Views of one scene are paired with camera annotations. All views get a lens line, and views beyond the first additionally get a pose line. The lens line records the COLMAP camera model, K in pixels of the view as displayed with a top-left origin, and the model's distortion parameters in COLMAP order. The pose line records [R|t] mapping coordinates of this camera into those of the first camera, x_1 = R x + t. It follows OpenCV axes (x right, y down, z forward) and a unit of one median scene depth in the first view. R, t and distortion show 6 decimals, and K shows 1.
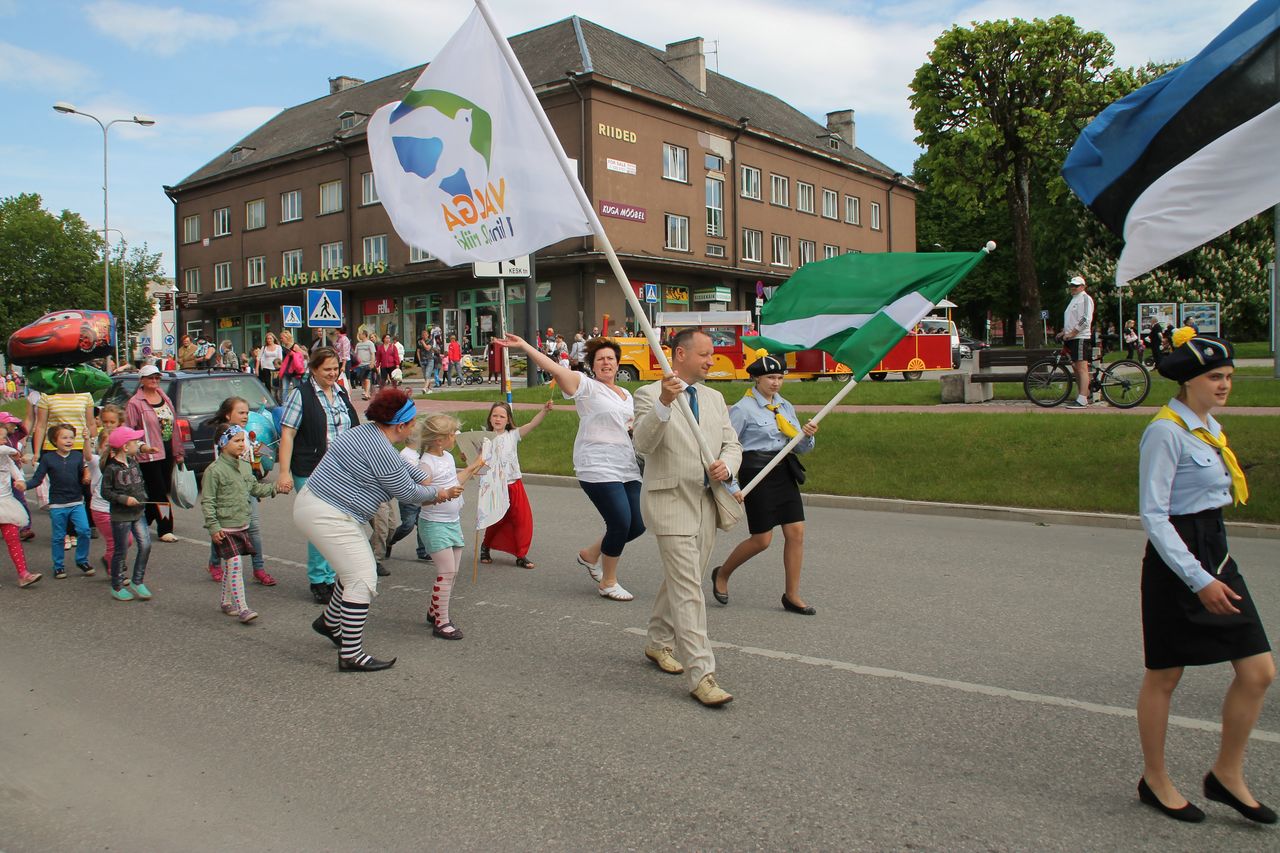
lens RADIAL K [[1076.7, 0, 630.6], [0, 1076.7, 432.4], [0, 0, 1]] dist [-0.173220, 0.116515]
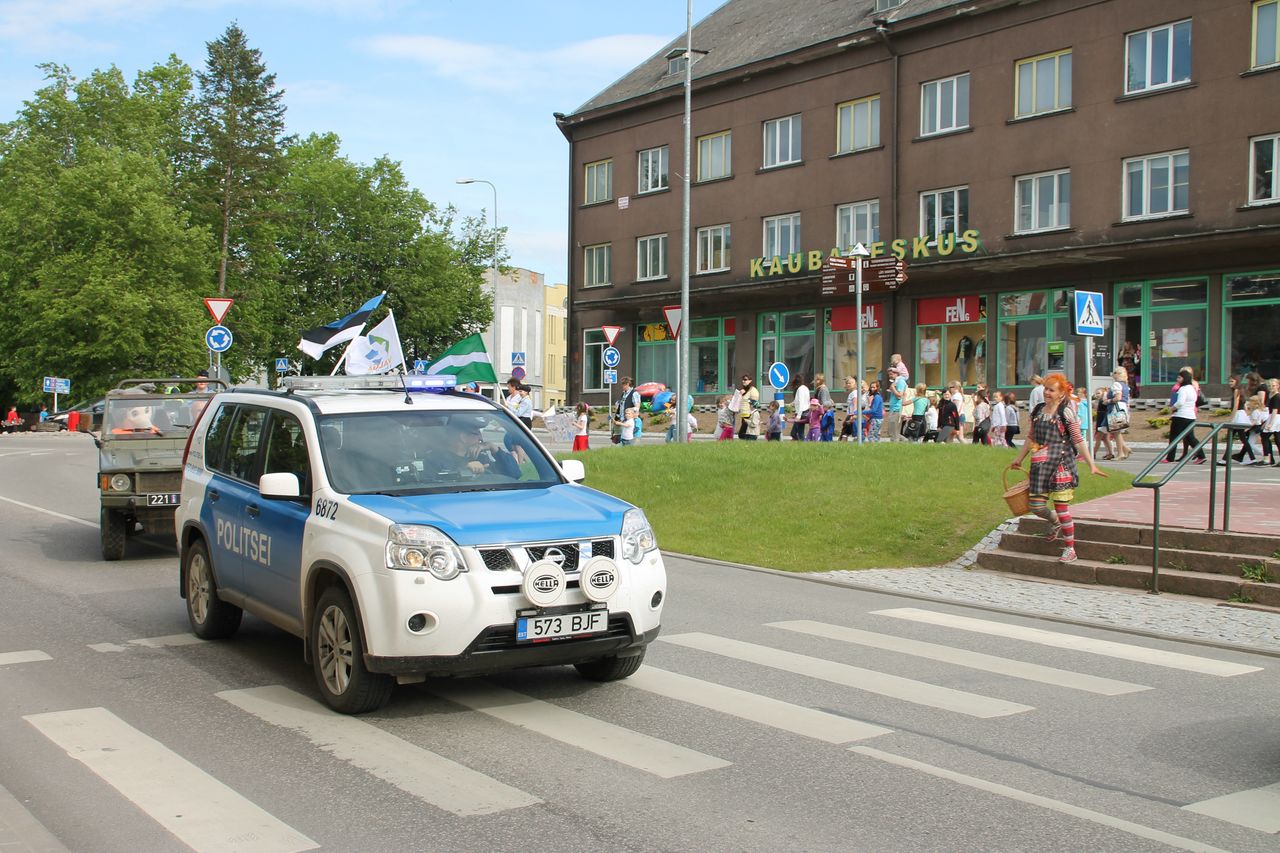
lens RADIAL K [[1385.3, 0, 575.6], [0, 1385.3, 419.5], [0, 0, 1]] dist [0.014239, 0.000000]
pose [[0.965866, 0.030563, -0.257232, -0.221584], [-0.043413, 0.998069, -0.044424, -0.014478], [0.255377, 0.054075, 0.965328, 0.202204]]
